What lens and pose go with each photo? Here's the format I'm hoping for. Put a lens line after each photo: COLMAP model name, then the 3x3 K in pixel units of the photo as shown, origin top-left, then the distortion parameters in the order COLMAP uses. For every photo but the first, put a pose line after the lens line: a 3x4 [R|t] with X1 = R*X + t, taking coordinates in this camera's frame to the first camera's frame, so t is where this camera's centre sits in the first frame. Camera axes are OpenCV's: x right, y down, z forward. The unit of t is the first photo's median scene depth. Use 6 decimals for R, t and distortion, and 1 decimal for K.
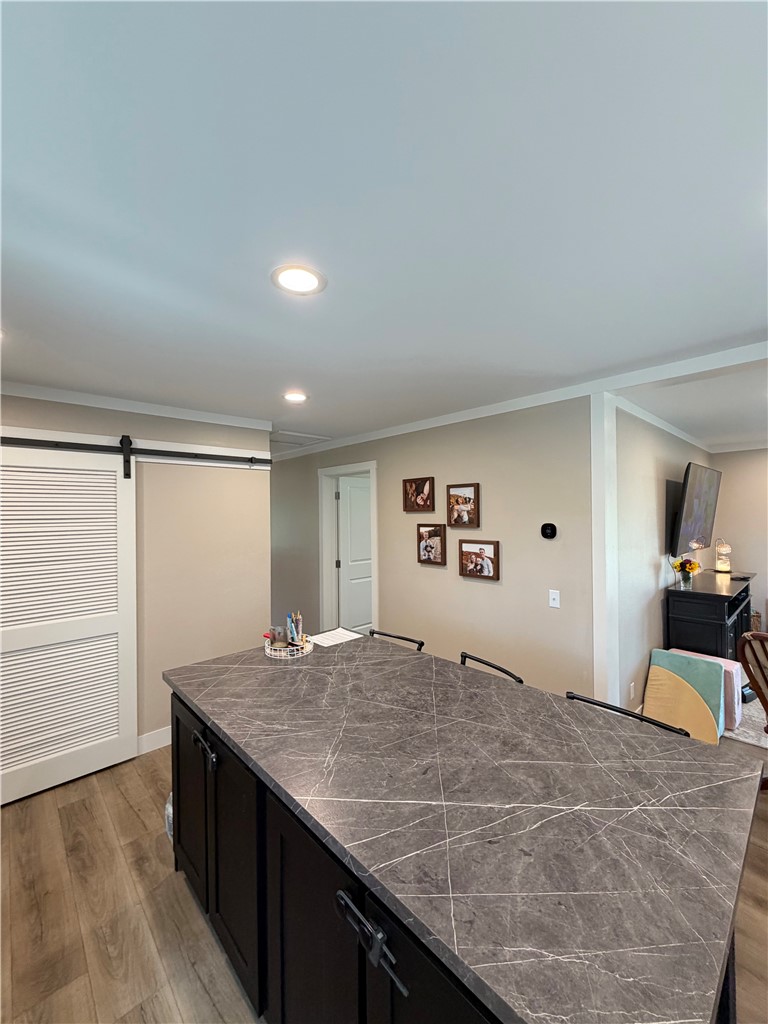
lens RADIAL K [[405.8, 0, 384.3], [0, 405.8, 513.4], [0, 0, 1]] dist [-0.001853, 0.000141]
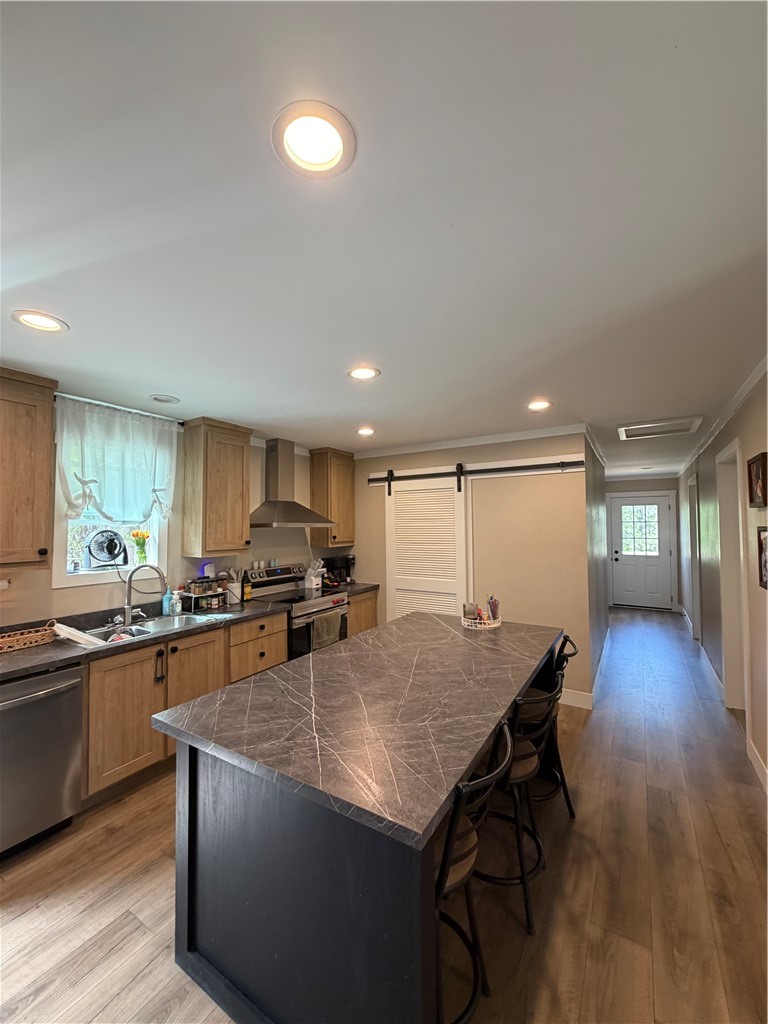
lens RADIAL K [[405.8, 0, 386.7], [0, 405.8, 516.9], [0, 0, 1]] dist [-0.001853, 0.000141]
pose [[0.267059, -0.006920, -0.963655, 1.104891], [0.005424, 0.999969, -0.005678, 0.020341], [0.963665, -0.003710, 0.267089, 0.497430]]
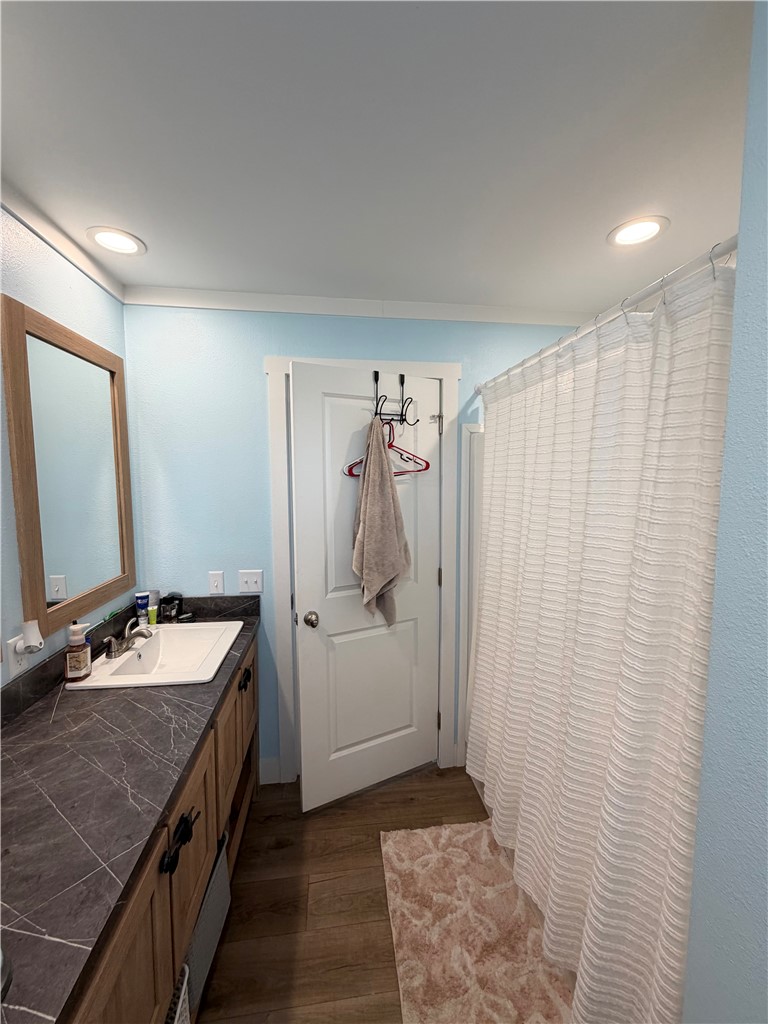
lens RADIAL K [[405.8, 0, 382.6], [0, 405.8, 513.6], [0, 0, 1]] dist [-0.001853, 0.000141]
pose [[-0.831494, -0.036504, 0.554333, -0.880486], [0.006760, 0.997100, 0.075800, 0.037064], [-0.555493, 0.066774, -0.828836, 1.147874]]
